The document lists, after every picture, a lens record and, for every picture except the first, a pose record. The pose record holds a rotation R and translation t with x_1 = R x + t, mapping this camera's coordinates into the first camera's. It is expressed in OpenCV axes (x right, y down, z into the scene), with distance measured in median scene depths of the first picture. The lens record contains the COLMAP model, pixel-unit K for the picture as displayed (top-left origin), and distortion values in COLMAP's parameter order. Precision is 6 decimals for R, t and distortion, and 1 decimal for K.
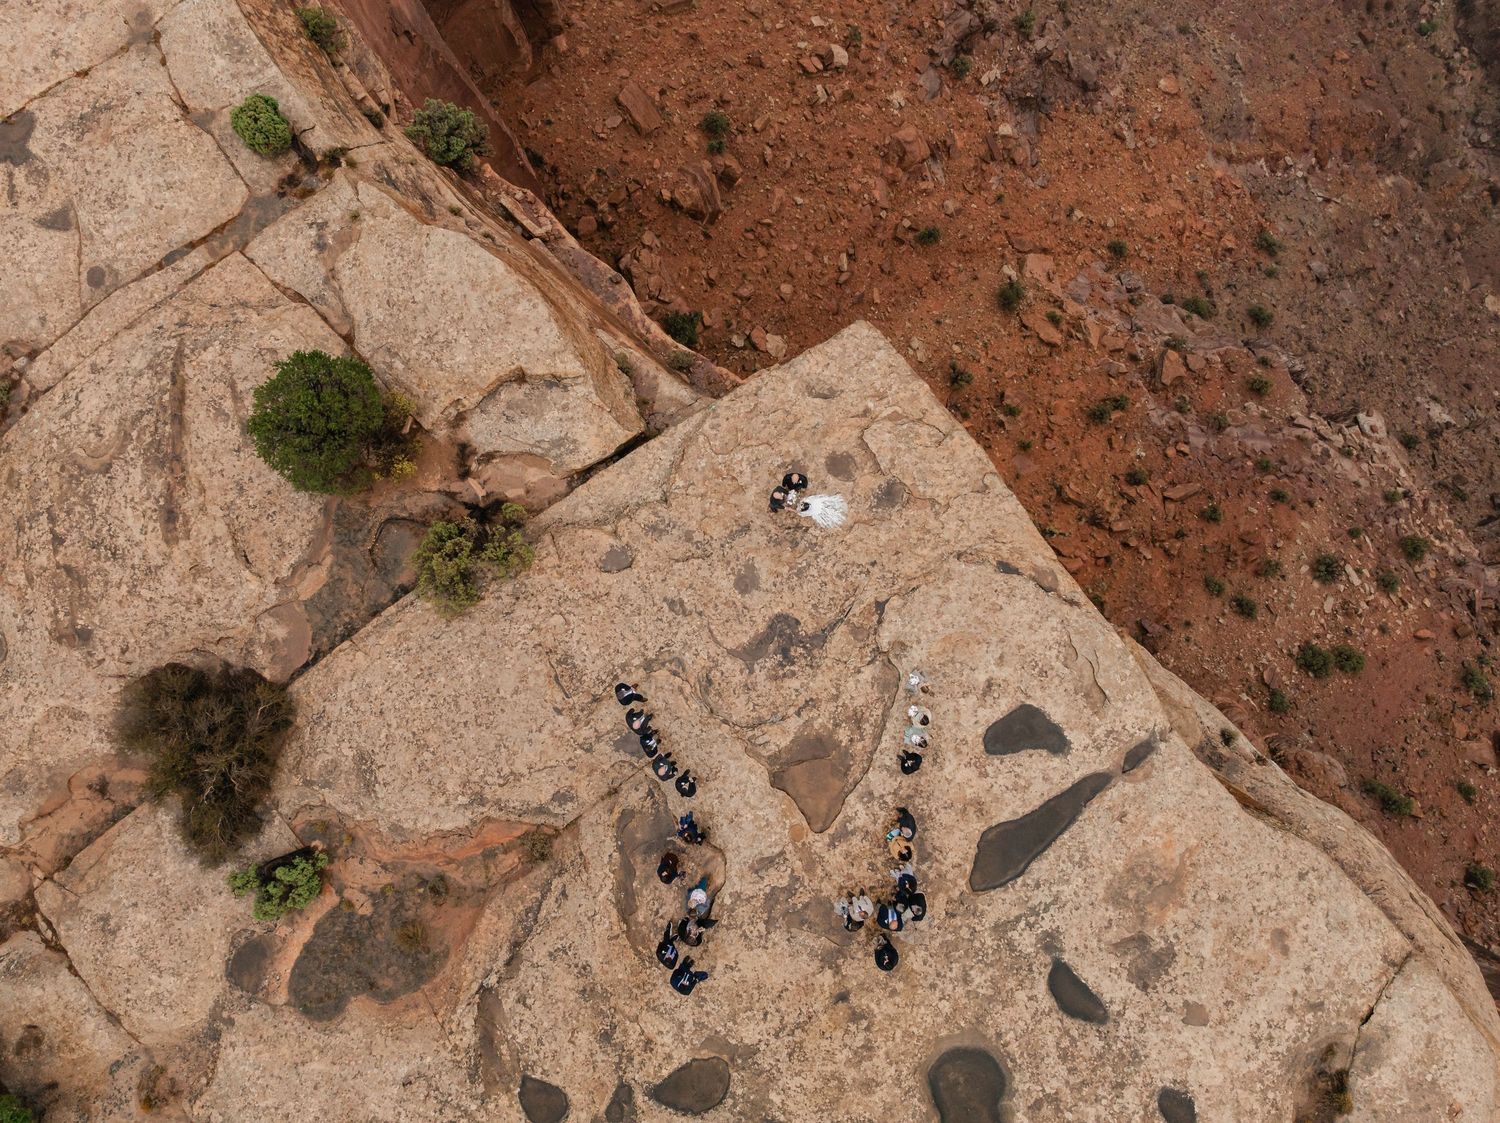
lens RADIAL K [[1053.9, 0, 748.6], [0, 1053.9, 562.6], [0, 0, 1]] dist [-0.026063, -0.024517]
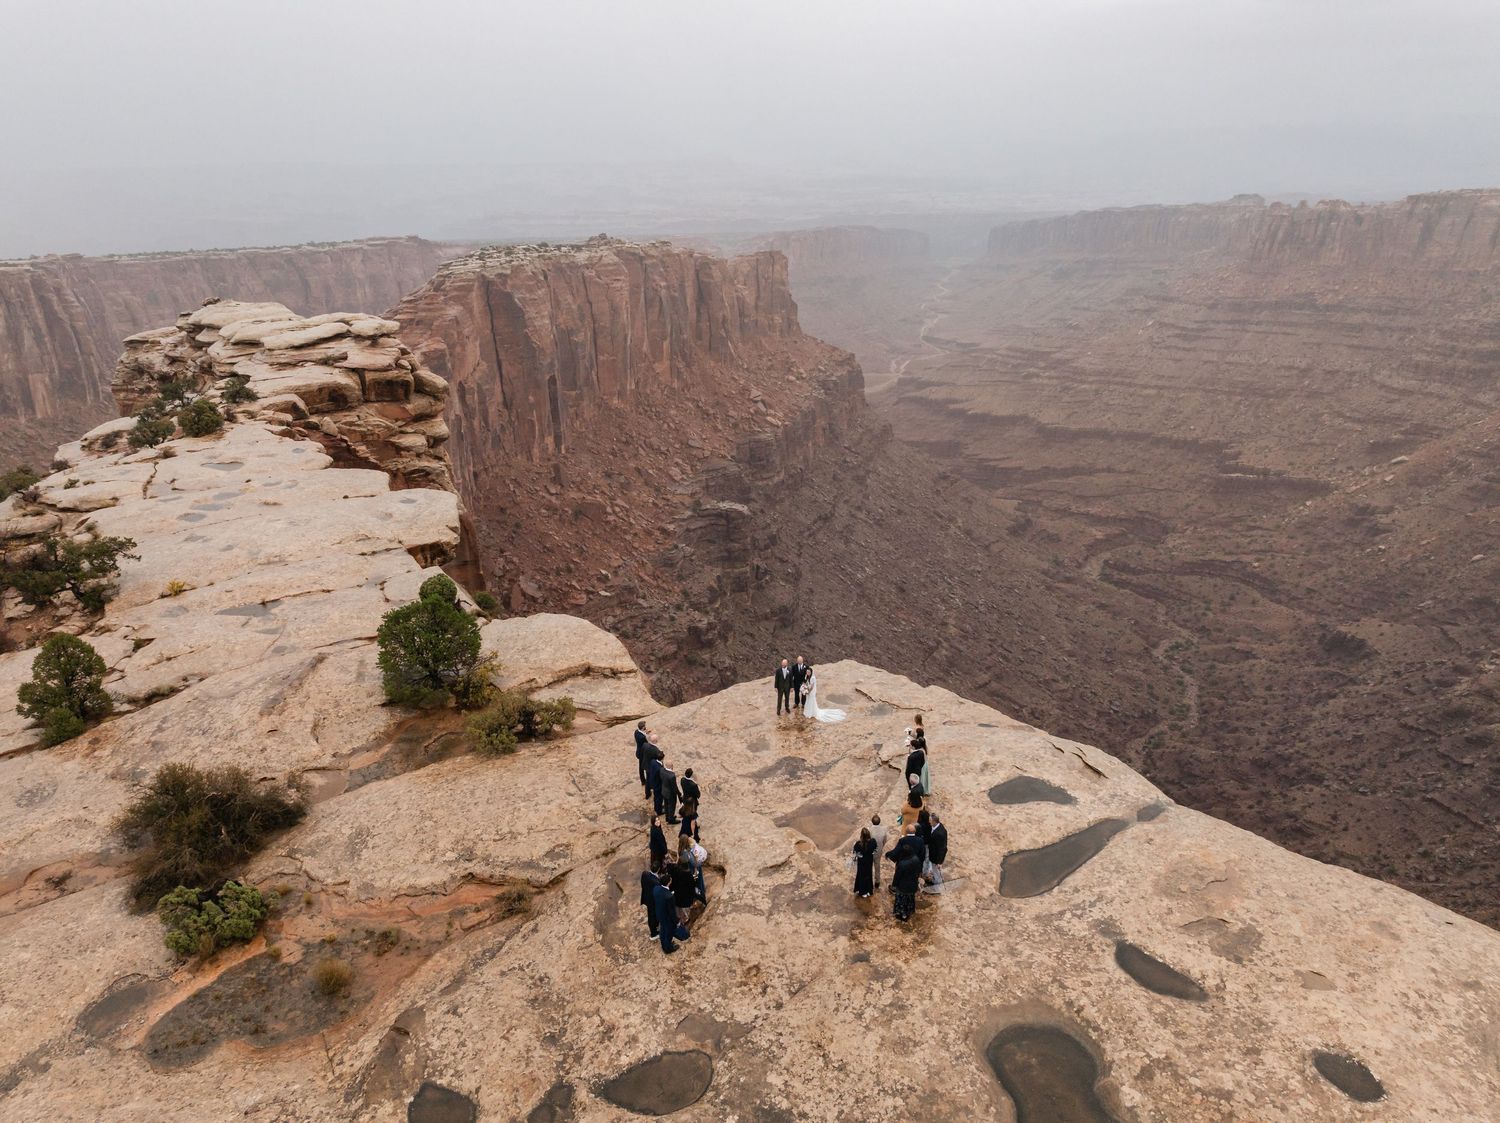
lens RADIAL K [[1055.4, 0, 748.8], [0, 1055.4, 560.7], [0, 0, 1]] dist [-0.034043, -0.008737]
pose [[0.999166, 0.019912, -0.035641, 0.024811], [-0.040663, 0.407395, -0.912346, 0.973012], [-0.003647, 0.913035, 0.407865, 0.372752]]
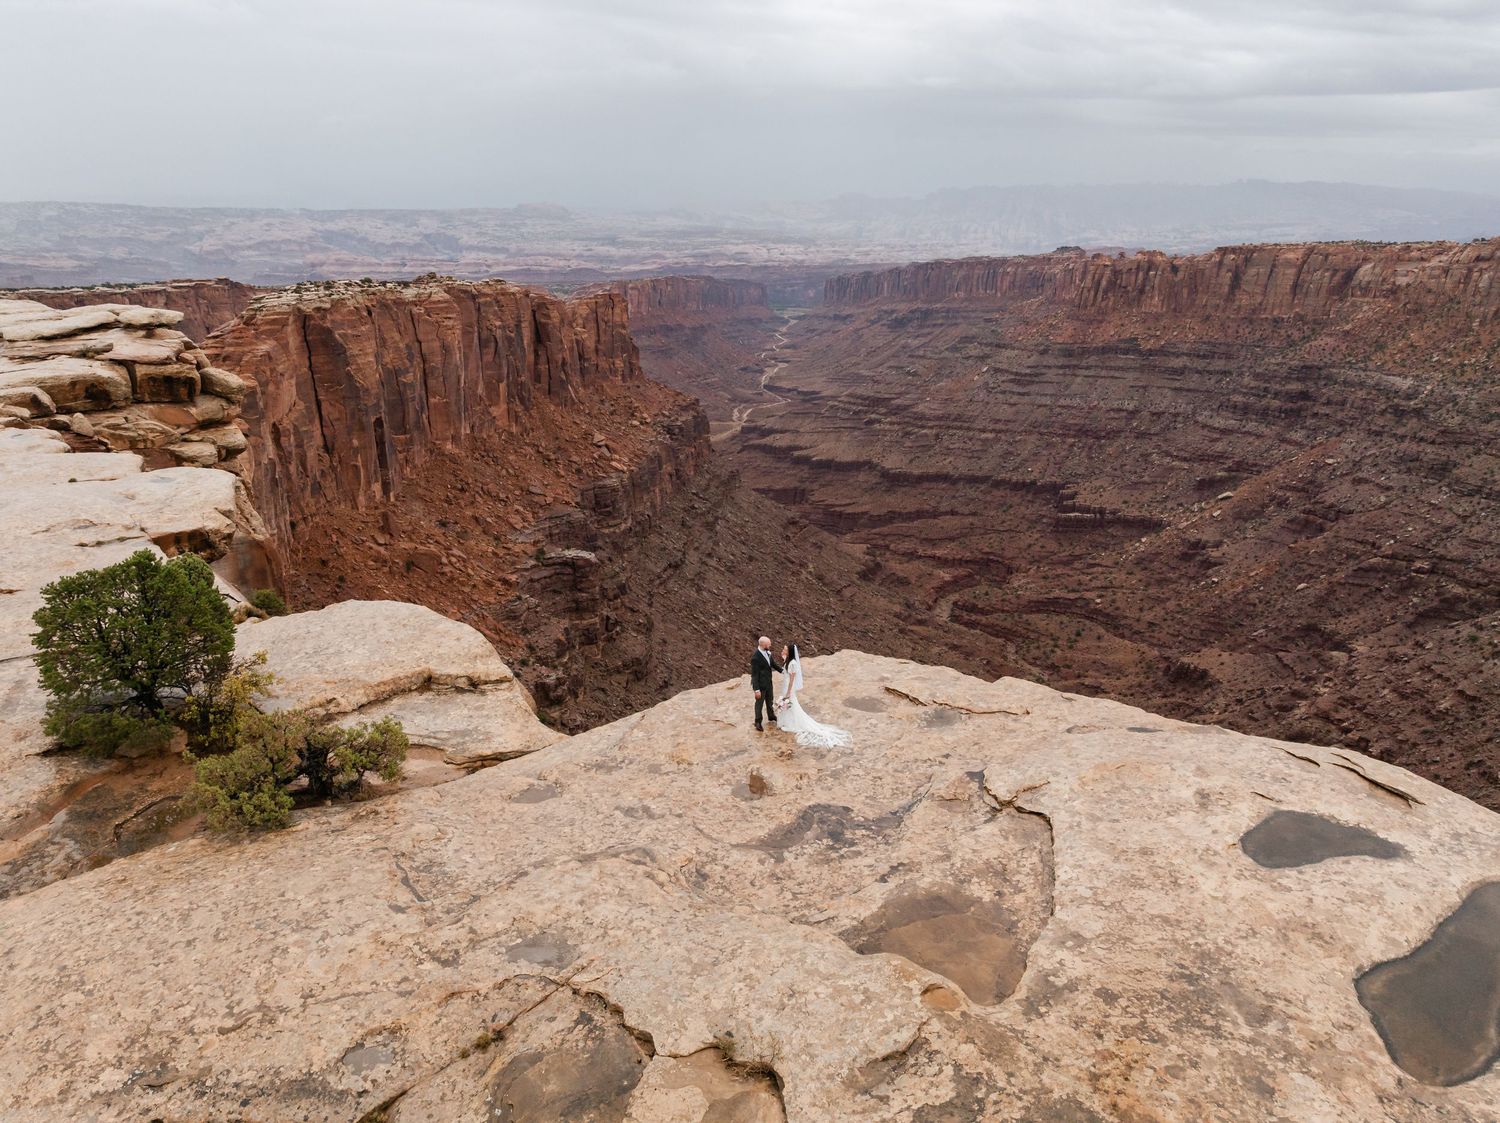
lens RADIAL K [[1076.6, 0, 749.1], [0, 1076.6, 561.0], [0, 0, 1]] dist [-0.035320, -0.005200]
pose [[0.994028, -0.008742, 0.108778, -0.071524], [0.104596, 0.360628, -0.926826, 0.557150], [-0.031126, 0.932669, 0.359389, 0.664650]]
